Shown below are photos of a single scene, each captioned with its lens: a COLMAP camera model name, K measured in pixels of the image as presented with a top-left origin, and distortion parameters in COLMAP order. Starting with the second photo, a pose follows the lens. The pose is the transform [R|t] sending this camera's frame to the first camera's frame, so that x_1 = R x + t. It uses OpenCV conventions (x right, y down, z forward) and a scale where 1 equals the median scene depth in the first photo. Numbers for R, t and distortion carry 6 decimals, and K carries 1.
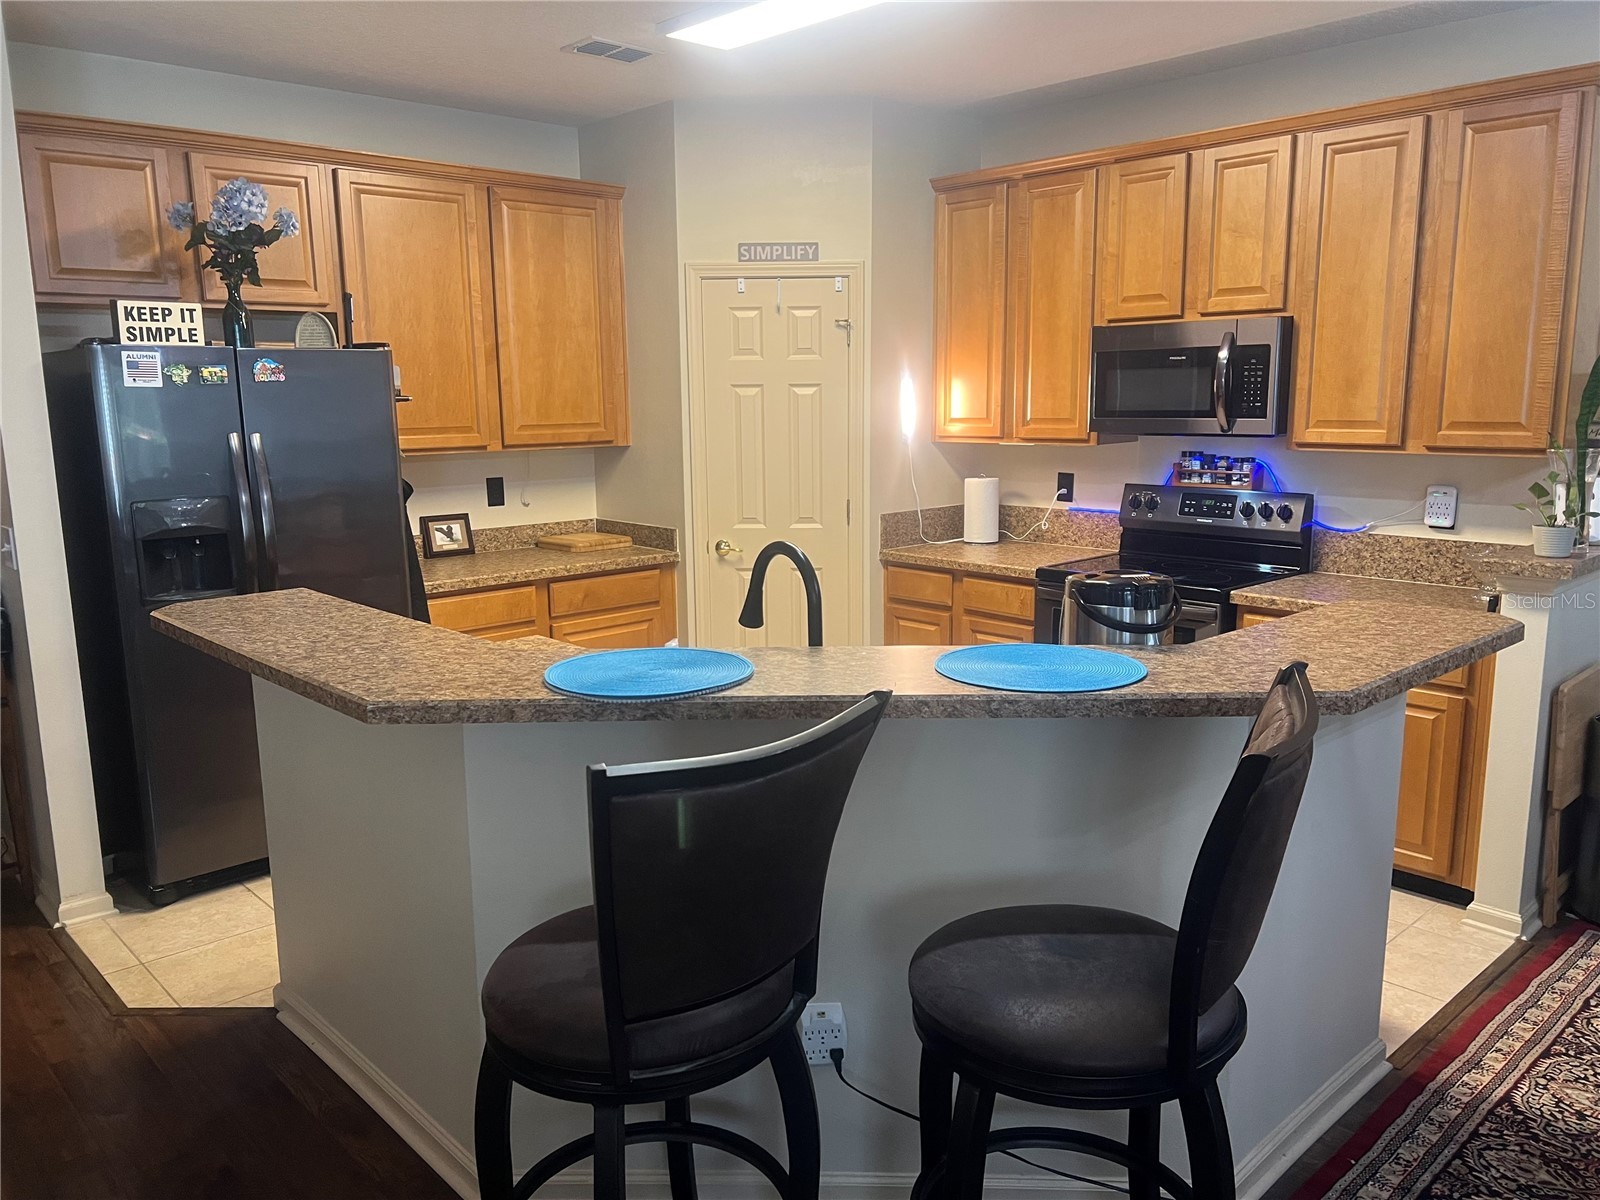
lens RADIAL K [[1193.6, 0, 805.1], [0, 1193.6, 603.3], [0, 0, 1]] dist [0.062828, -0.076272]
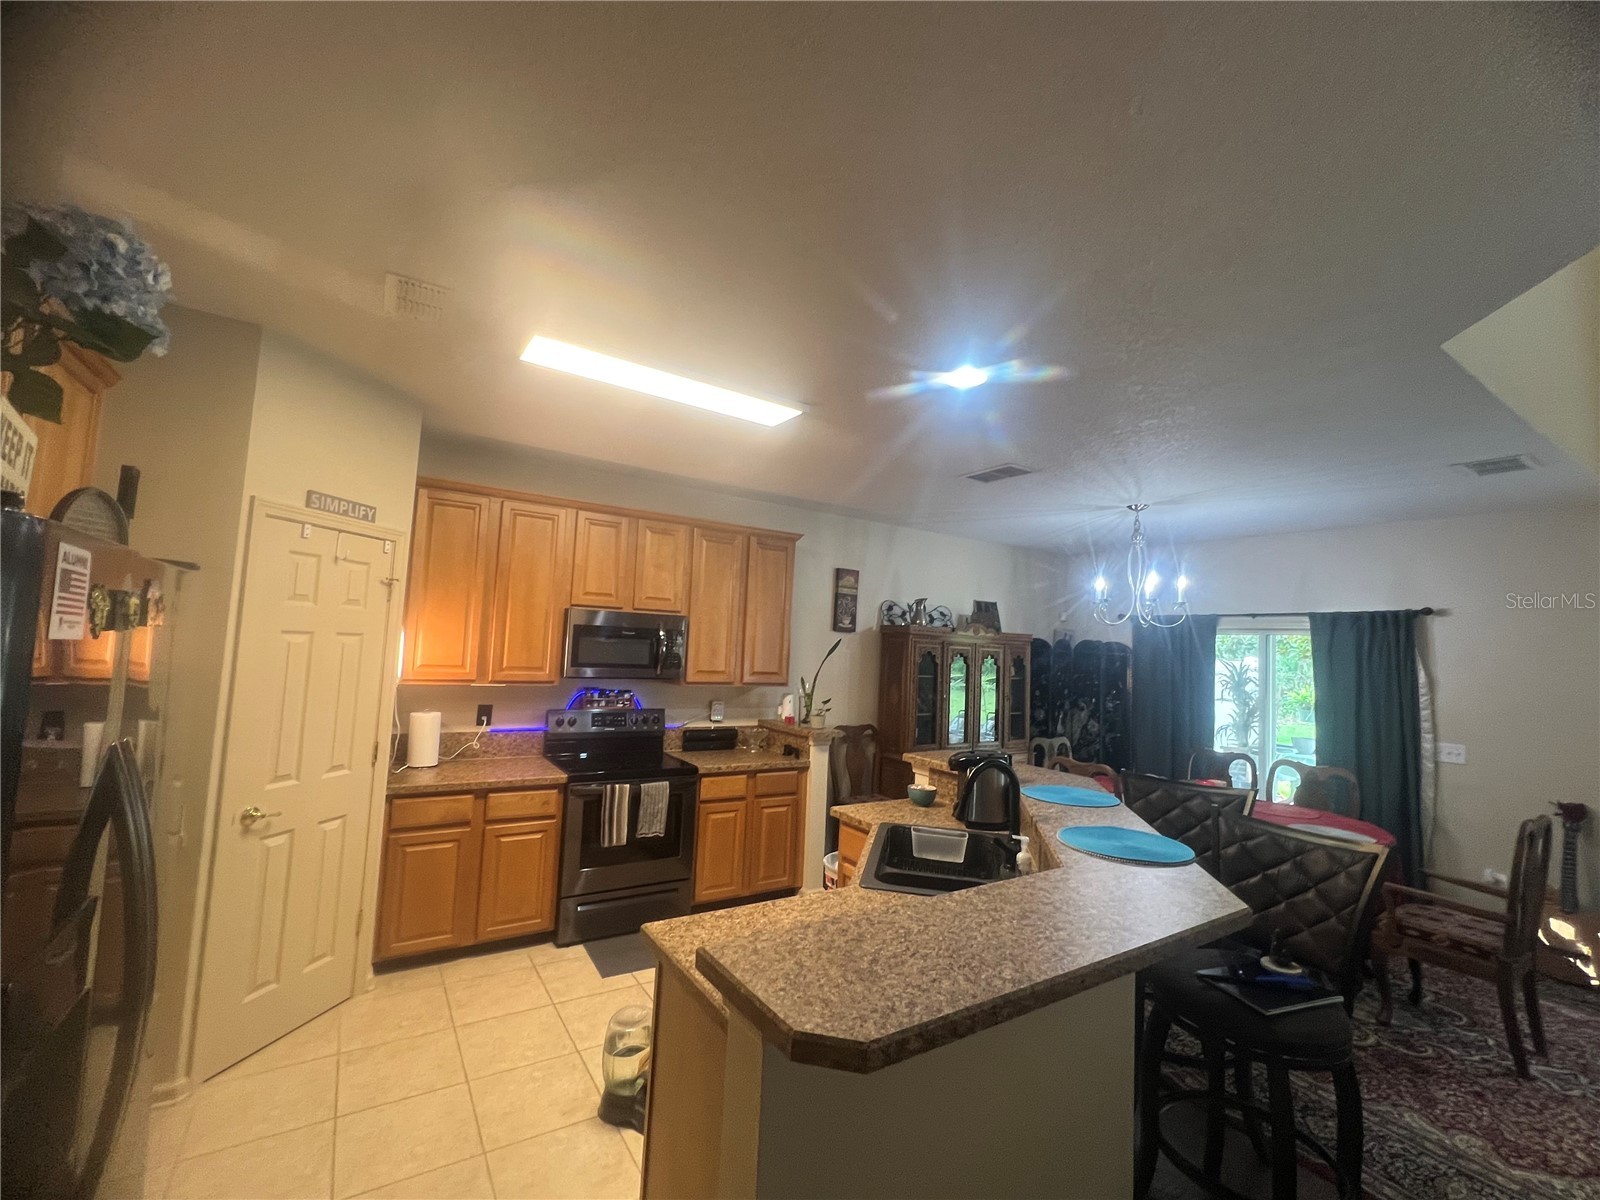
lens RADIAL K [[672.1, 0, 794.1], [0, 672.1, 598.3], [0, 0, 1]] dist [-0.000462, -0.000262]
pose [[0.186281, 0.091689, 0.978209, -0.548230], [0.126461, 0.985116, -0.116419, -0.108148], [-0.974324, 0.145392, 0.171913, 0.579555]]
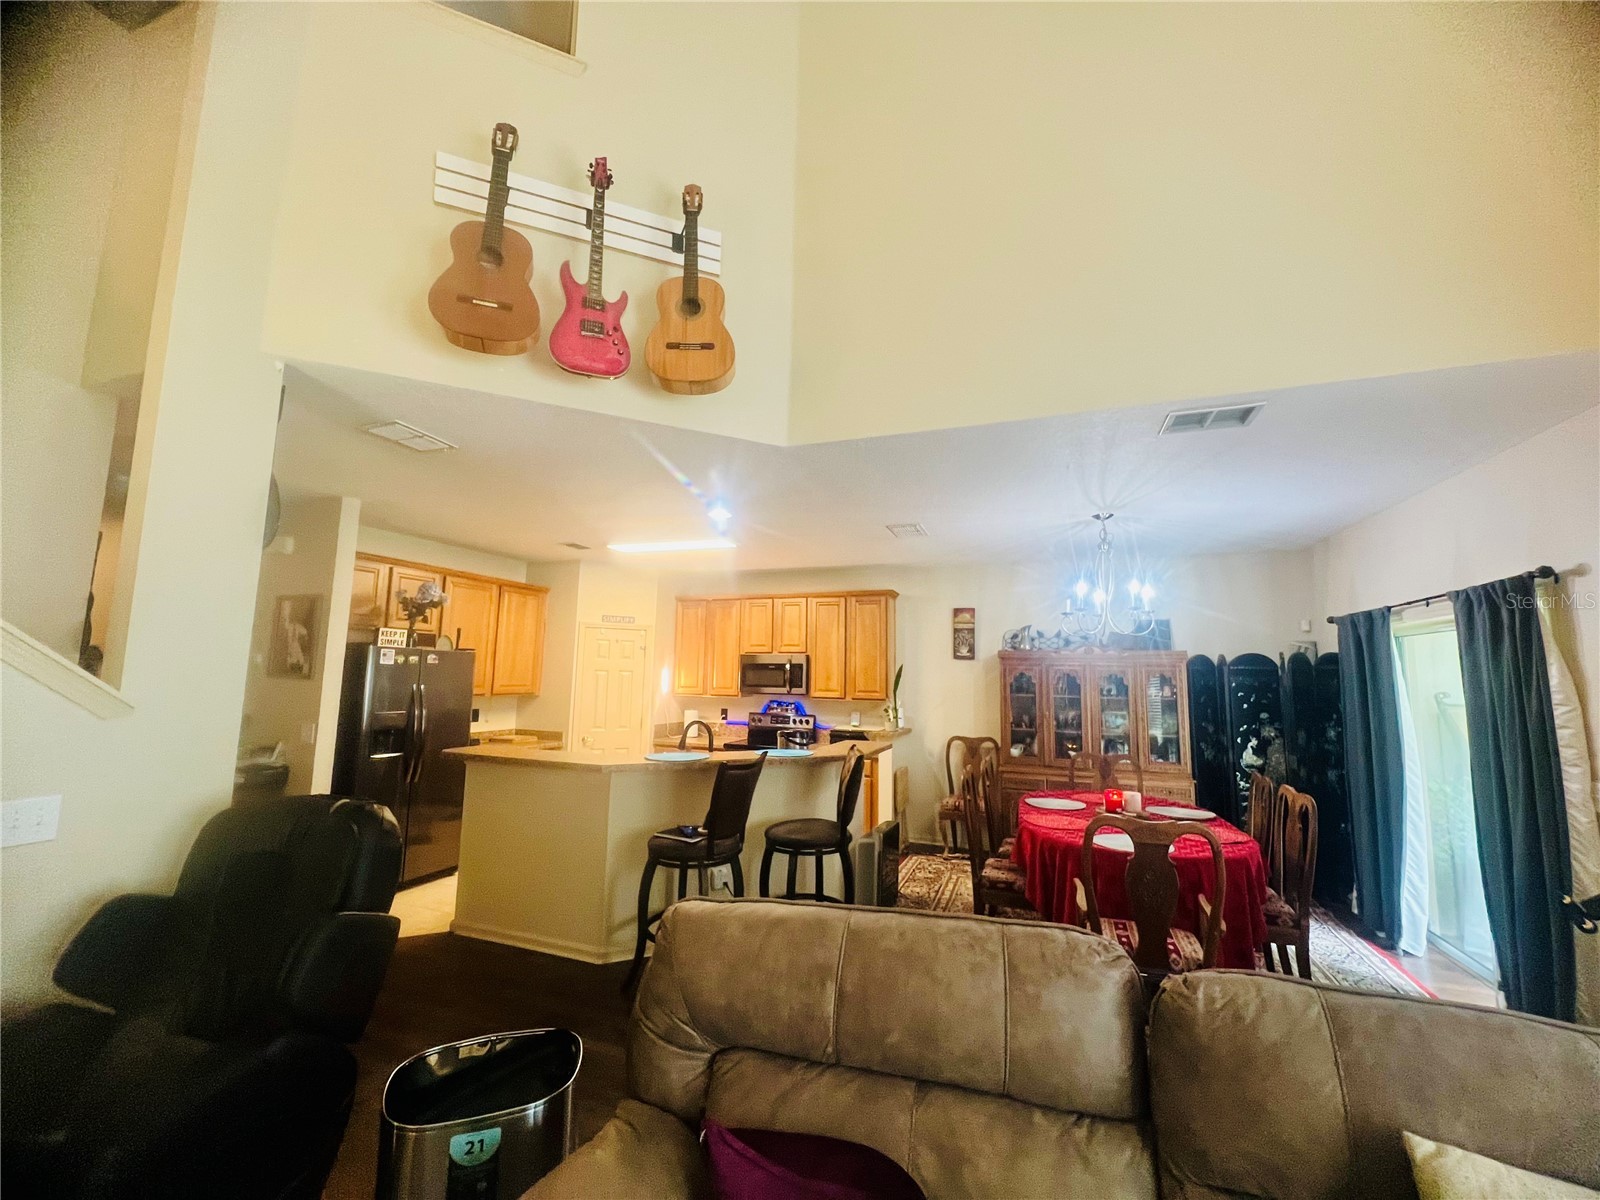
lens RADIAL K [[636.5, 0, 797.2], [0, 636.5, 601.0], [0, 0, 1]] dist [-0.004379, 0.000897]
pose [[0.898590, 0.080919, 0.431263, -0.287777], [0.048899, 0.958259, -0.281688, 0.072138], [-0.436056, 0.274210, 0.857126, -0.350612]]
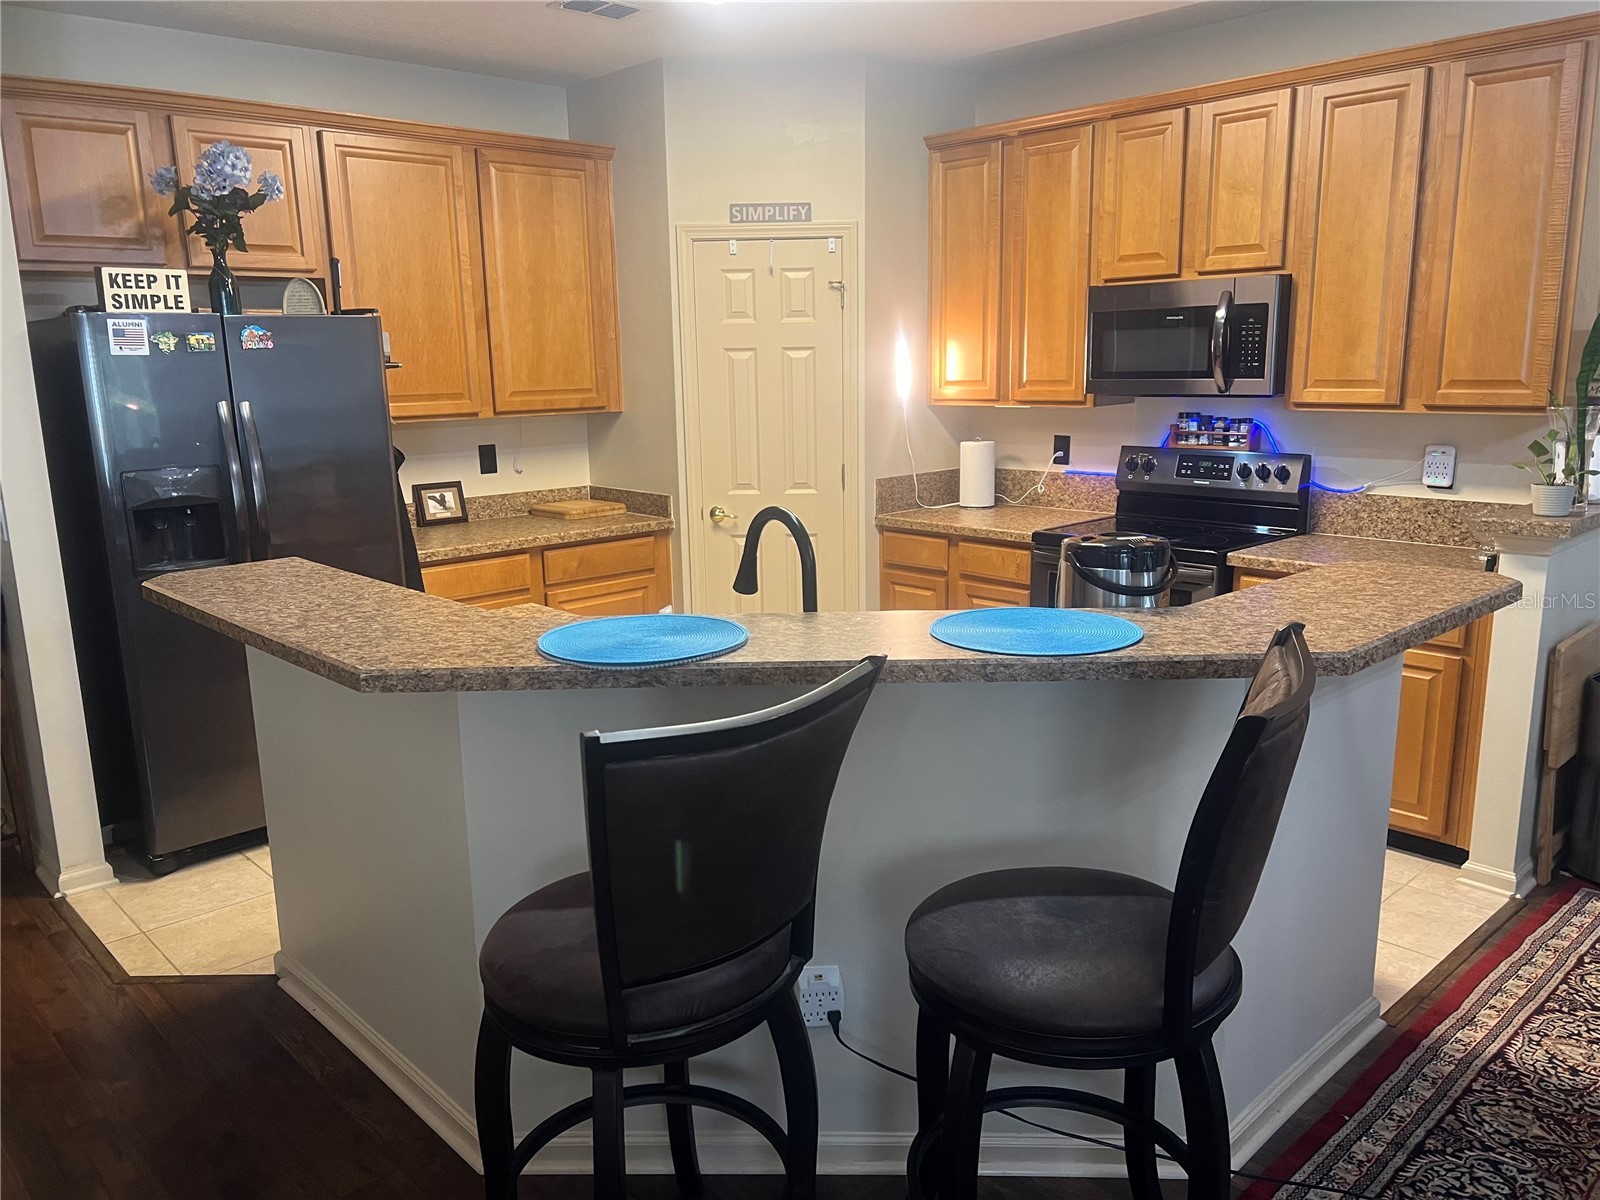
lens RADIAL K [[1193.6, 0, 801.4], [0, 1193.6, 607.1], [0, 0, 1]] dist [0.062828, -0.076272]
pose [[0.999968, -0.007974, -0.000283, 0.000890], [0.007979, 0.999472, 0.031503, 0.000409], [0.000032, -0.031504, 0.999504, 0.002734]]
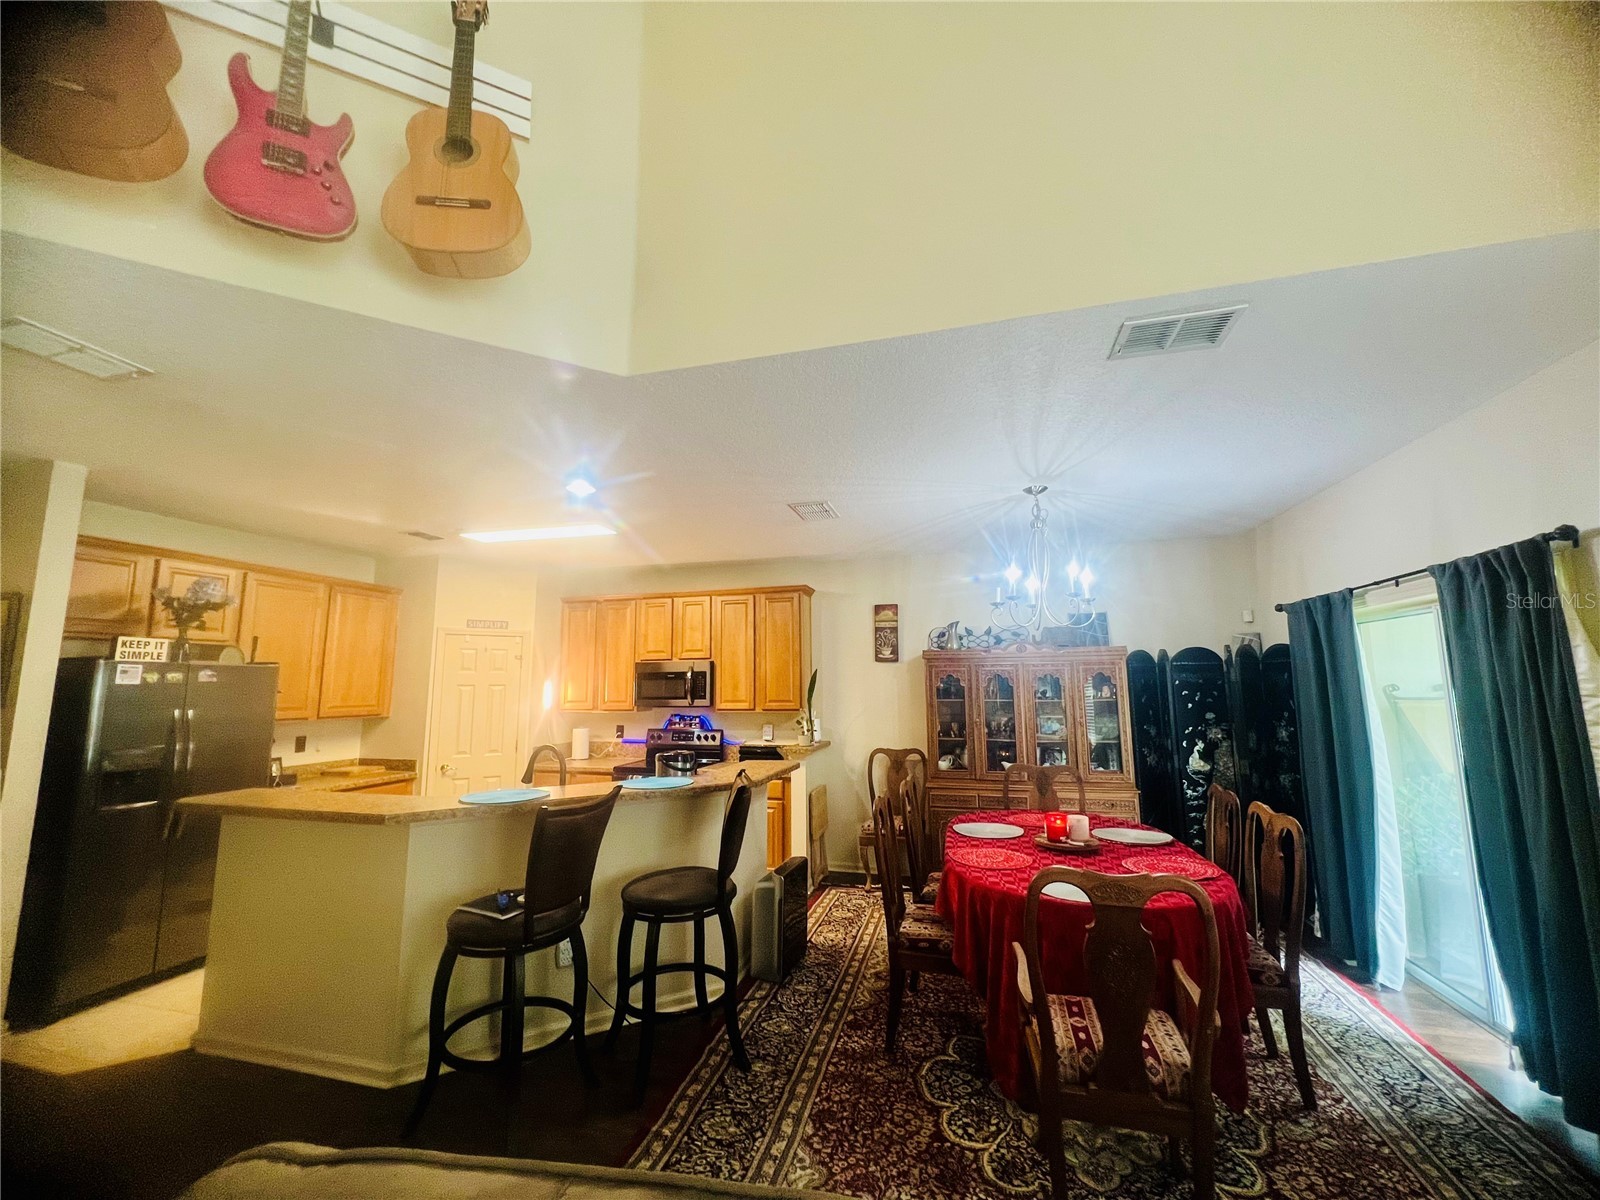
lens RADIAL K [[636.5, 0, 796.0], [0, 636.5, 601.0], [0, 0, 1]] dist [-0.004379, 0.000897]
pose [[0.854705, 0.074417, 0.513753, -0.150154], [0.090218, 0.953318, -0.288178, 0.049134], [-0.511215, 0.292656, 0.808091, -0.231640]]
